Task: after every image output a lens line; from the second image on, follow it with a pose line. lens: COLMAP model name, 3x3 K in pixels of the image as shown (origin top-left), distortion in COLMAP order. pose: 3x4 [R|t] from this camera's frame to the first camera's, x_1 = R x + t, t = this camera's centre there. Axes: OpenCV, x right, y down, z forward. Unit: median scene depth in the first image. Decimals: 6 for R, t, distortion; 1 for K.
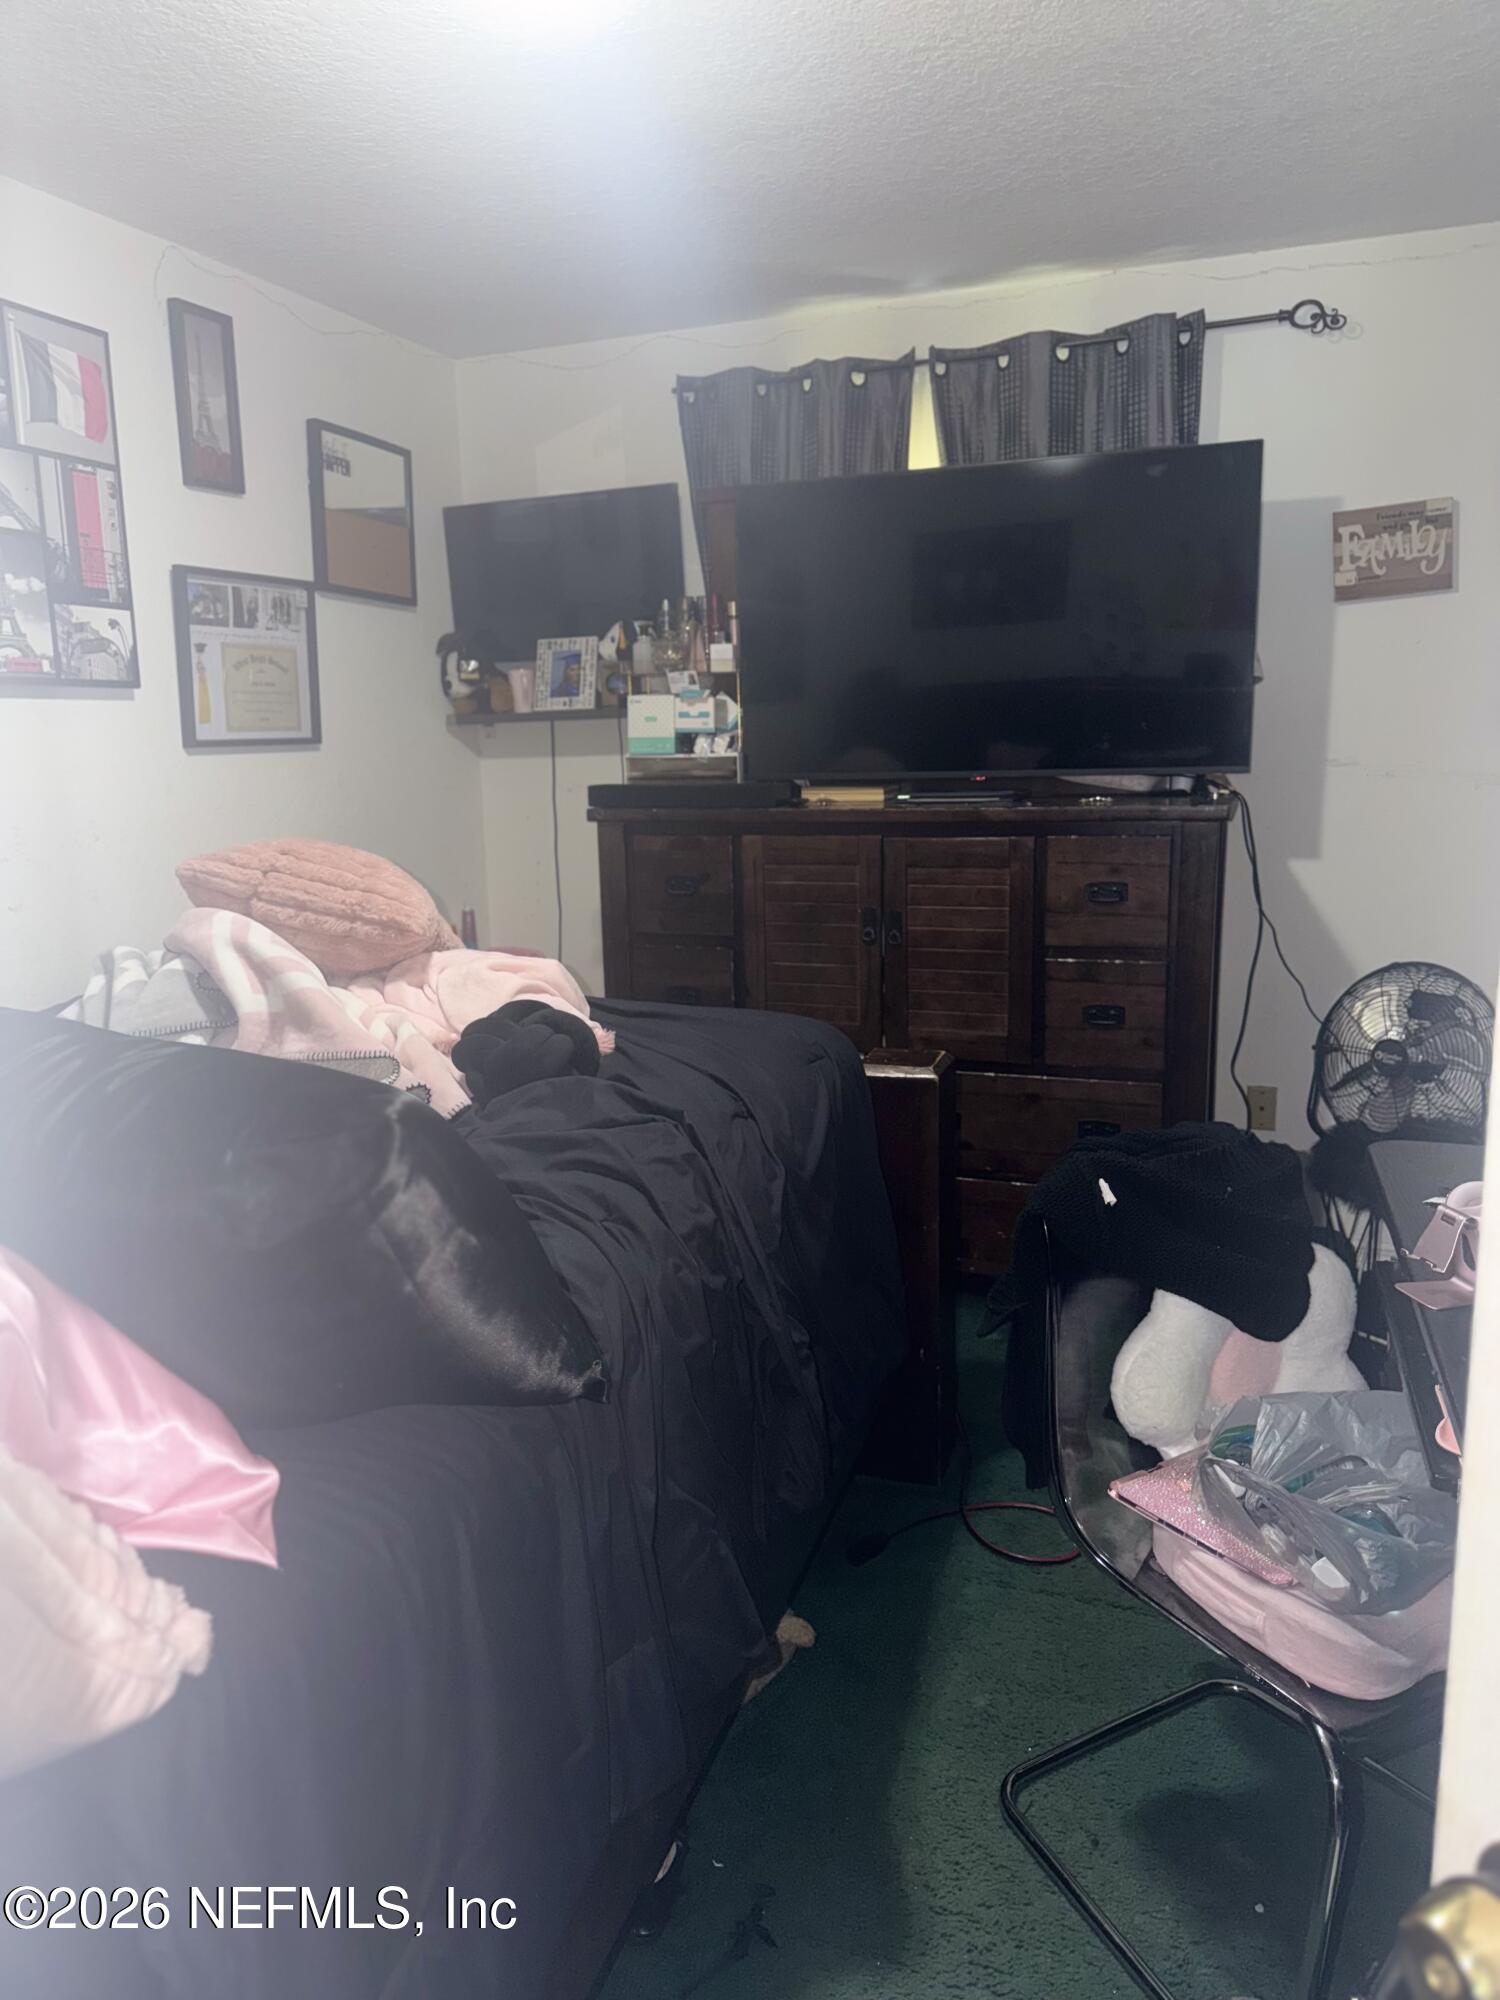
lens RADIAL K [[1387.7, 0, 762.6], [0, 1387.7, 984.1], [0, 0, 1]] dist [-0.021648, -0.020951]
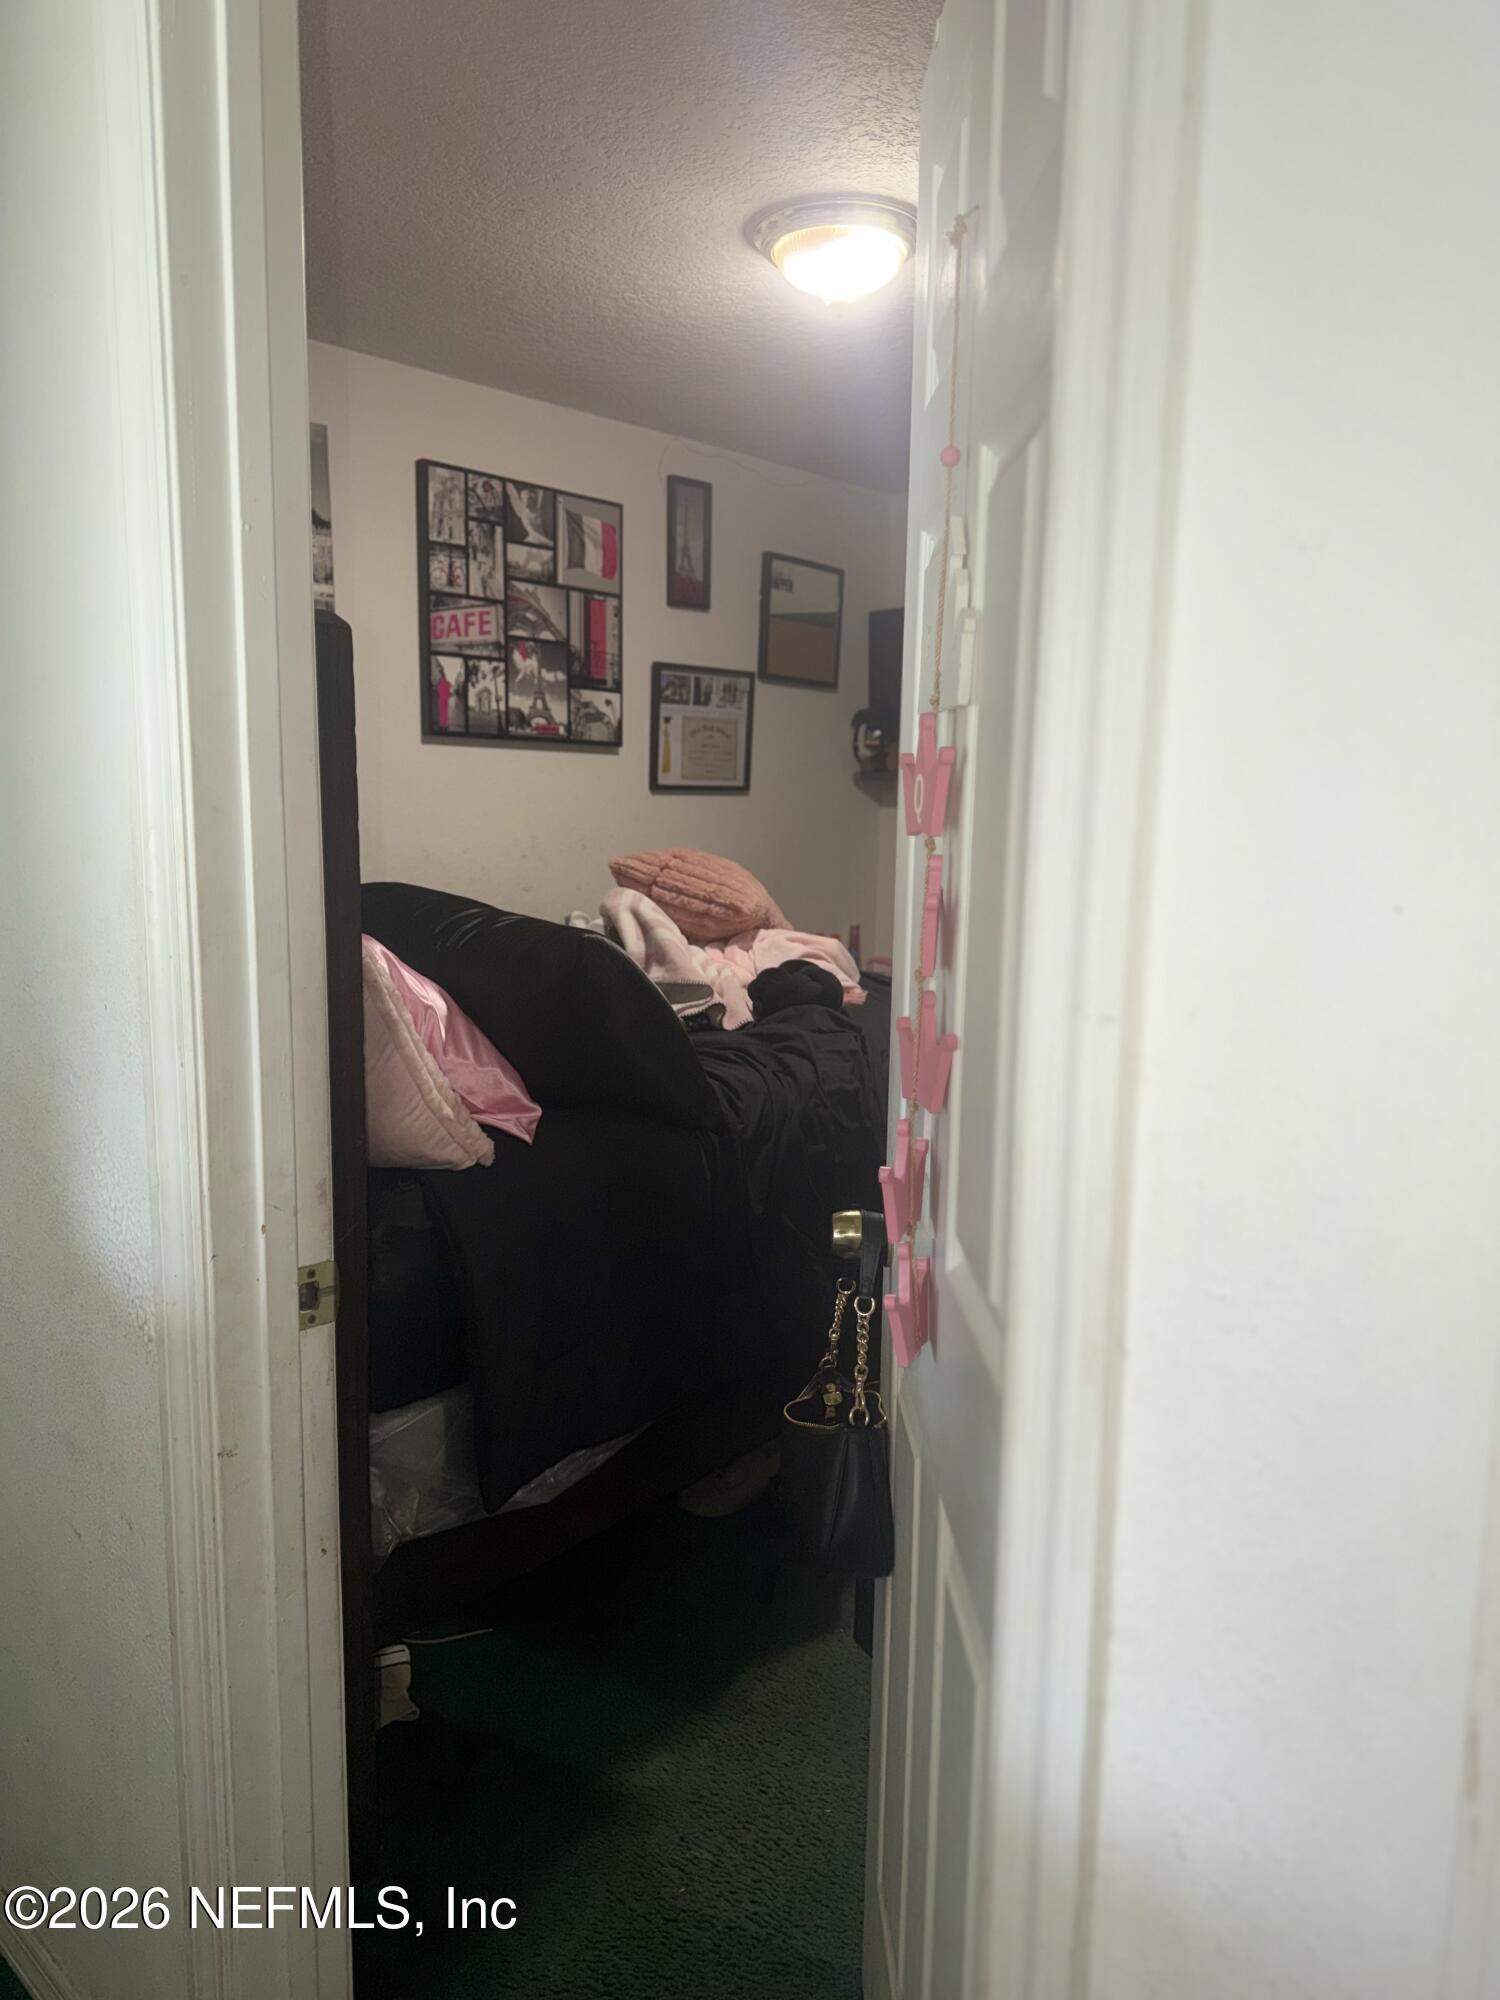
lens RADIAL K [[1387.7, 0, 745.6], [0, 1387.7, 1006.8], [0, 0, 1]] dist [-0.021648, -0.020951]
pose [[0.922894, 0.091183, -0.374101, 0.251815], [-0.102035, 0.994738, -0.009261, 0.060885], [0.371288, 0.046718, 0.927342, -0.307151]]
